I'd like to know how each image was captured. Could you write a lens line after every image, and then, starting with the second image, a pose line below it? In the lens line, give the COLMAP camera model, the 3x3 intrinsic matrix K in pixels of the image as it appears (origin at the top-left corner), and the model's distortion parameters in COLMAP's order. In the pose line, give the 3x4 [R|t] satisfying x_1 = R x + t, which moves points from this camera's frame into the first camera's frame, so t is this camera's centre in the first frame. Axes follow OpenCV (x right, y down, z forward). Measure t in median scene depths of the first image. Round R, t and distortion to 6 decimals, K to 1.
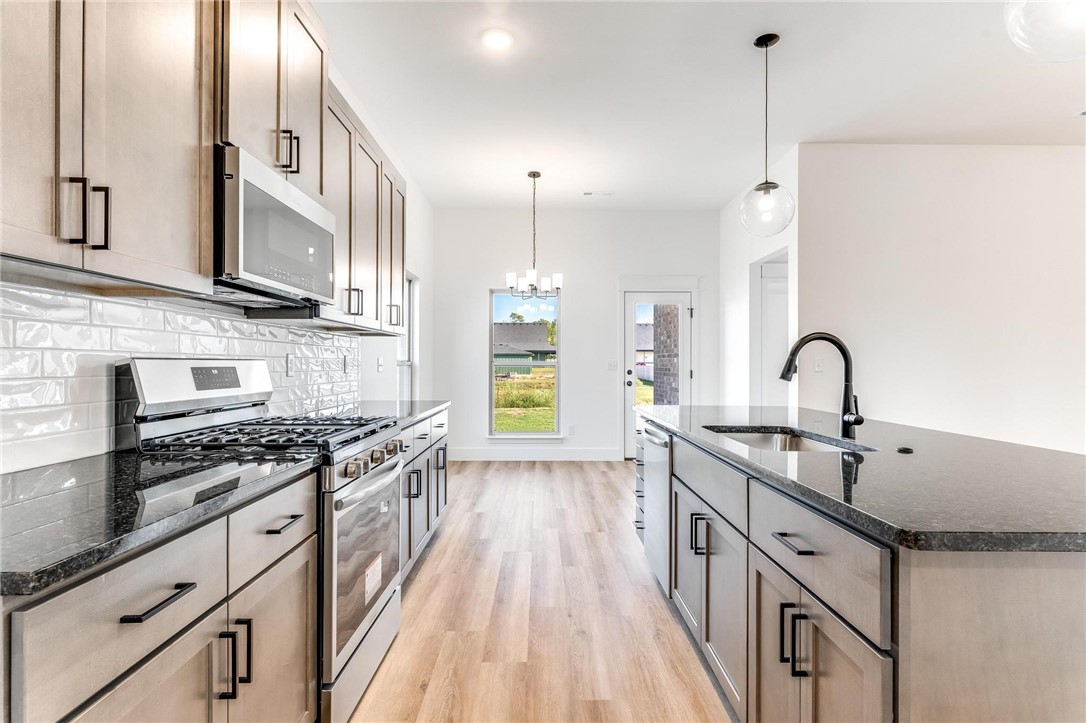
lens RADIAL K [[541.3, 0, 544.8], [0, 541.3, 363.0], [0, 0, 1]] dist [-0.002155, 0.000076]
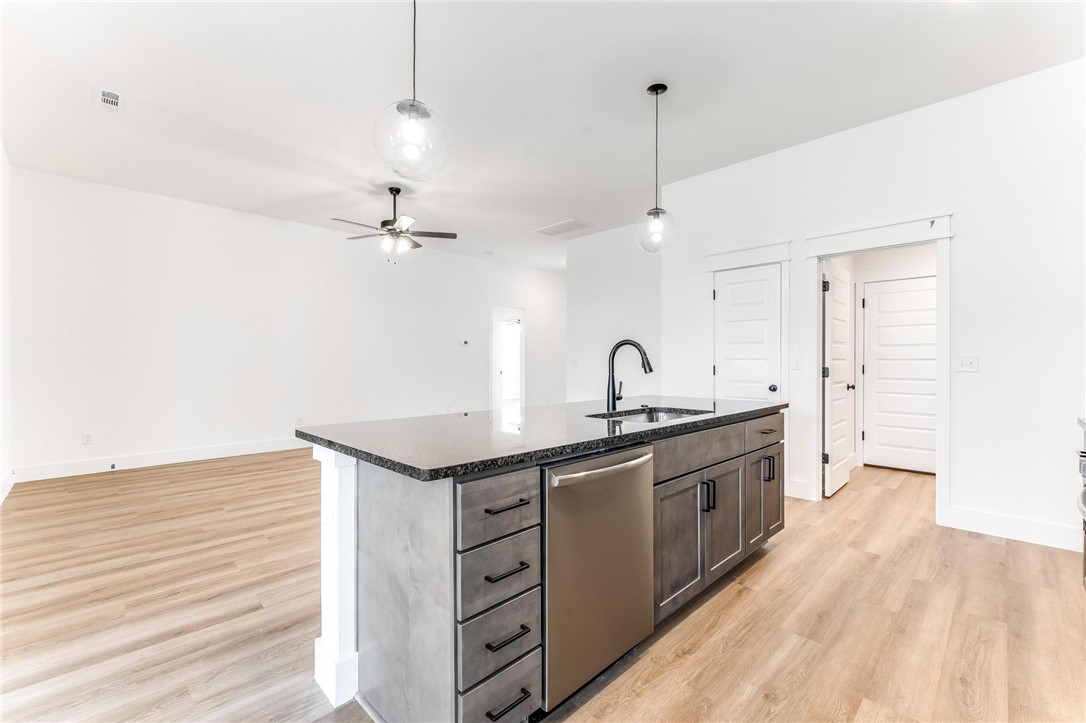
lens RADIAL K [[451.9, 0, 546.0], [0, 451.9, 360.6], [0, 0, 1]] dist [-0.000458, -0.000731]
pose [[-0.697045, -0.002700, 0.717022, -0.153416], [-0.004797, 0.999988, -0.000897, 0.001000], [-0.717011, -0.004065, -0.697050, 1.460319]]
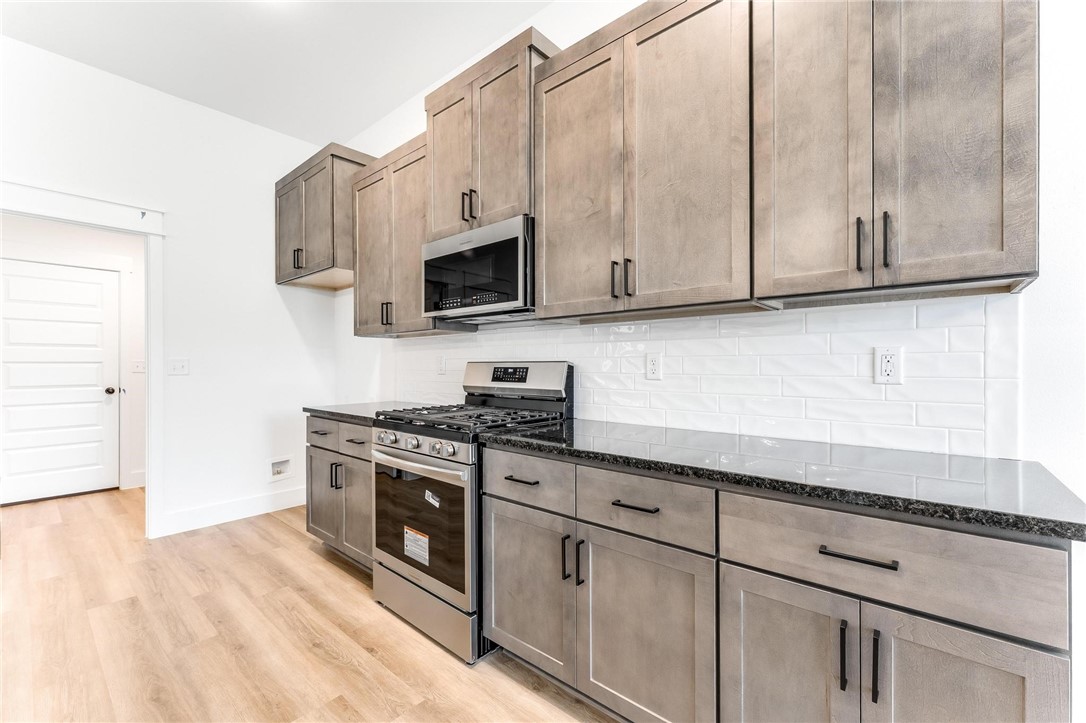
lens RADIAL K [[452.8, 0, 541.6], [0, 452.8, 364.9], [0, 0, 1]] dist [0.002774, 0.000031]
pose [[-0.664583, 0.000036, -0.747214, 0.175926], [0.002229, 0.999996, -0.001934, 0.002564], [0.747211, -0.002951, -0.664580, 1.352424]]
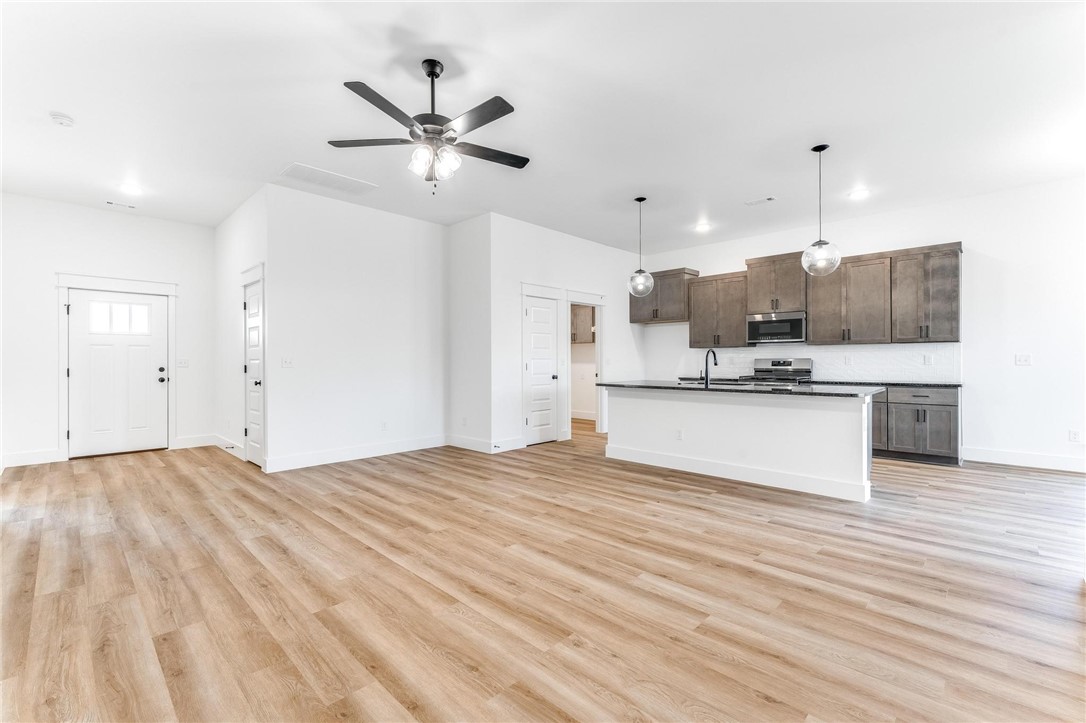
lens RADIAL K [[460.9, 0, 534.9], [0, 460.9, 361.3], [0, 0, 1]] dist [0.002355, -0.000733]
pose [[-0.723179, -0.000490, -0.690660, 2.148033], [0.002158, 0.999993, -0.002969, 0.011492], [0.690657, -0.003638, -0.723173, 1.572215]]
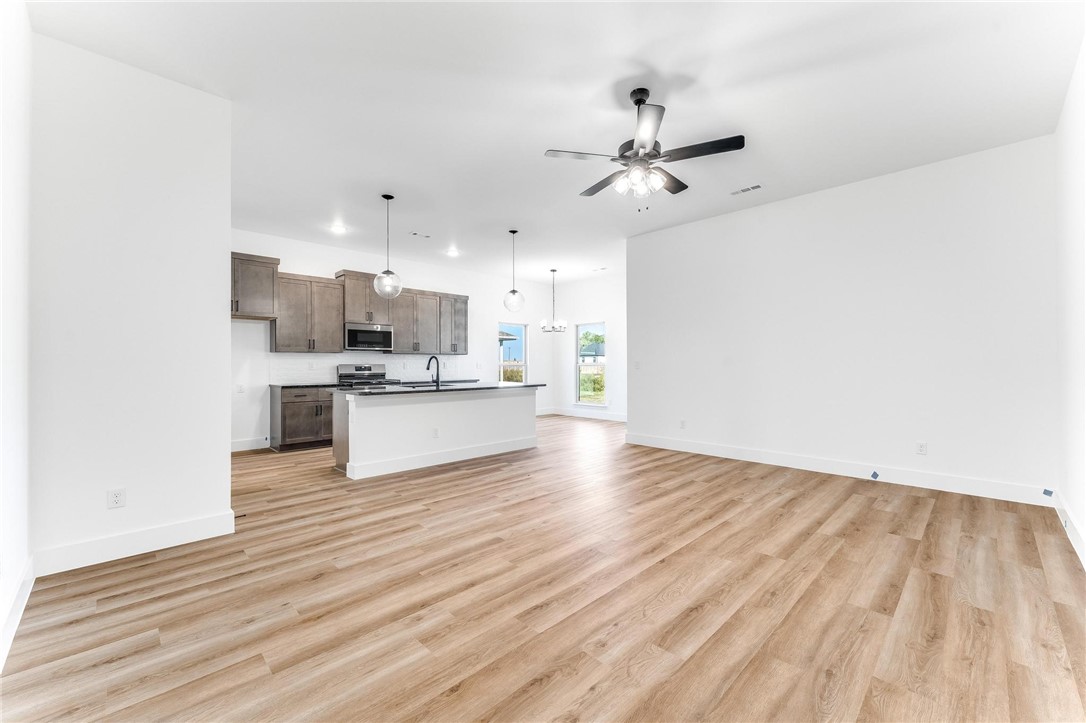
lens RADIAL K [[449.6, 0, 547.7], [0, 449.6, 361.3], [0, 0, 1]] dist [0.002232, 0.000126]
pose [[0.693488, -0.010912, -0.720385, 2.233272], [0.007354, 0.999940, -0.008067, 0.004811], [0.720430, 0.000296, 0.693527, -0.334833]]
